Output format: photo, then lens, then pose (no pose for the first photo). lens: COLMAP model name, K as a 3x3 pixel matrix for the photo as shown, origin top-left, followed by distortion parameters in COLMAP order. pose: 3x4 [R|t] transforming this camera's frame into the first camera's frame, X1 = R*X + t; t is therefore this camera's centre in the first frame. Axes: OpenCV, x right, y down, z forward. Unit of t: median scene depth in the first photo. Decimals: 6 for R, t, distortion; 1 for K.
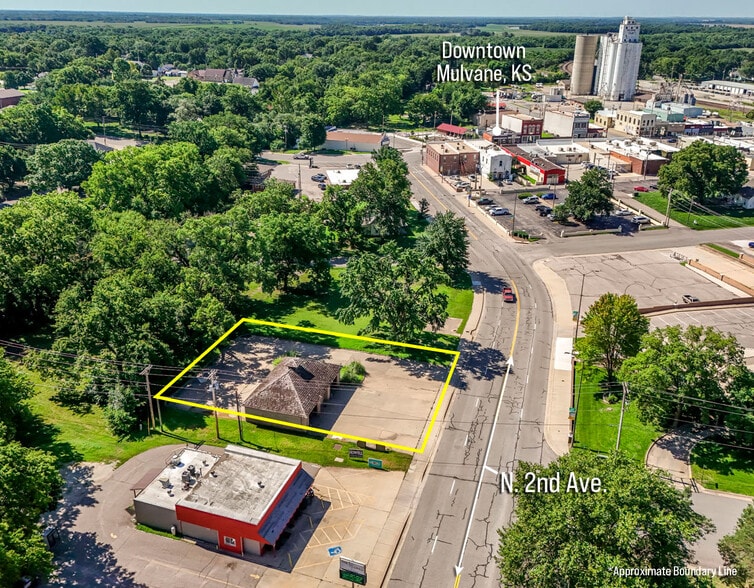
lens RADIAL K [[634.8, 0, 387.4], [0, 634.8, 279.6], [0, 0, 1]] dist [0.063434, -0.057281]
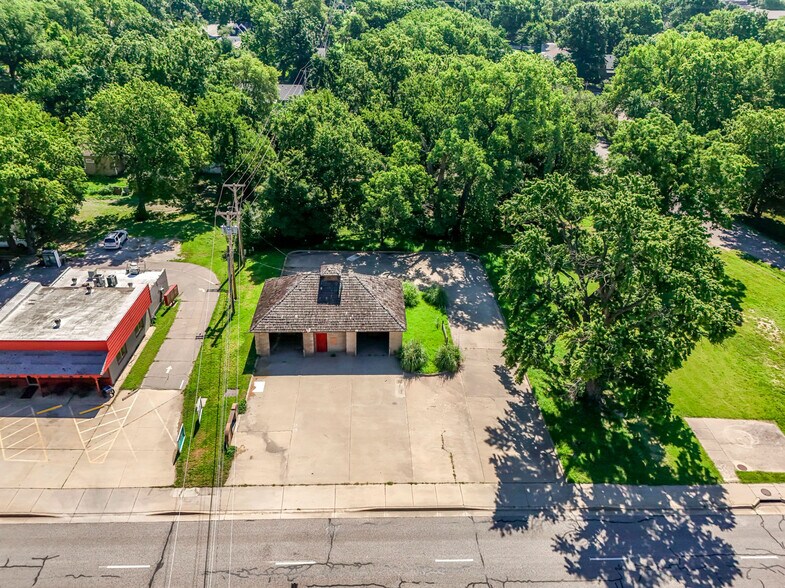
lens RADIAL K [[586.7, 0, 394.4], [0, 586.7, 290.8], [0, 0, 1]] dist [0.034526, -0.022167]
pose [[0.329708, 0.459845, -0.824521, 0.200904], [-0.380325, 0.864049, 0.329807, -0.039393], [0.864087, 0.204846, 0.459774, 0.415593]]
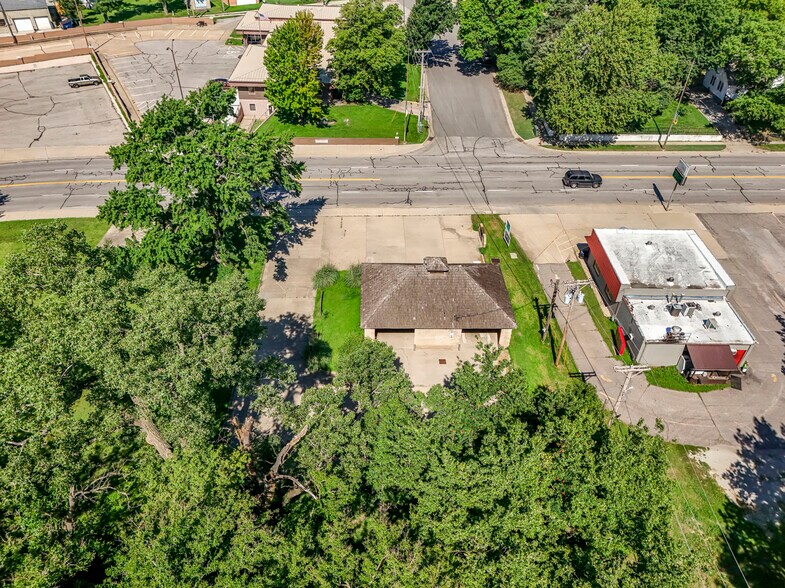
lens RADIAL K [[577.9, 0, 393.5], [0, 577.9, 292.9], [0, 0, 1]] dist [0.064862, -0.065051]
pose [[-0.313899, -0.611719, 0.726131, -0.305010], [0.332978, 0.645286, 0.687555, -0.138989], [-0.889153, 0.457608, 0.001134, 0.557503]]
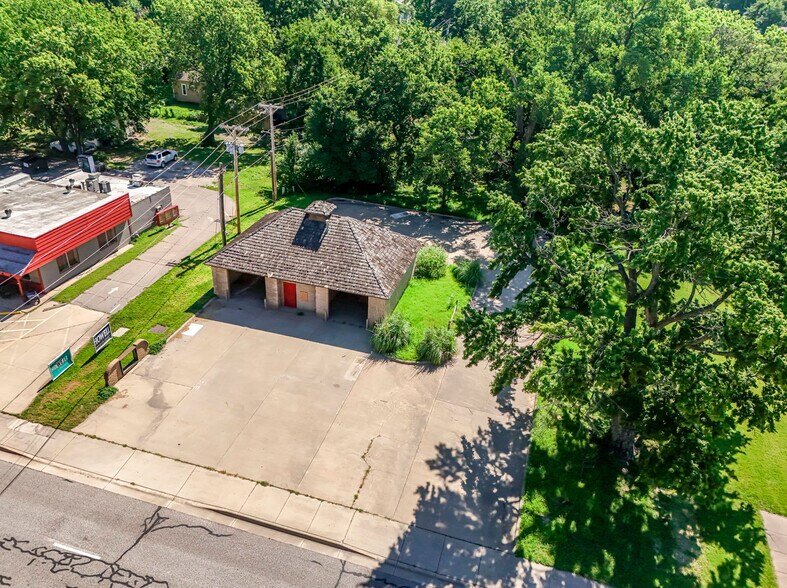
lens RADIAL K [[610.4, 0, 400.8], [0, 610.4, 295.8], [0, 0, 1]] dist [0.035107, -0.033856]
pose [[0.012339, 0.498026, -0.867074, 0.167685], [-0.429342, 0.785776, 0.445221, -0.032520], [0.903058, 0.366778, 0.223519, 0.516782]]
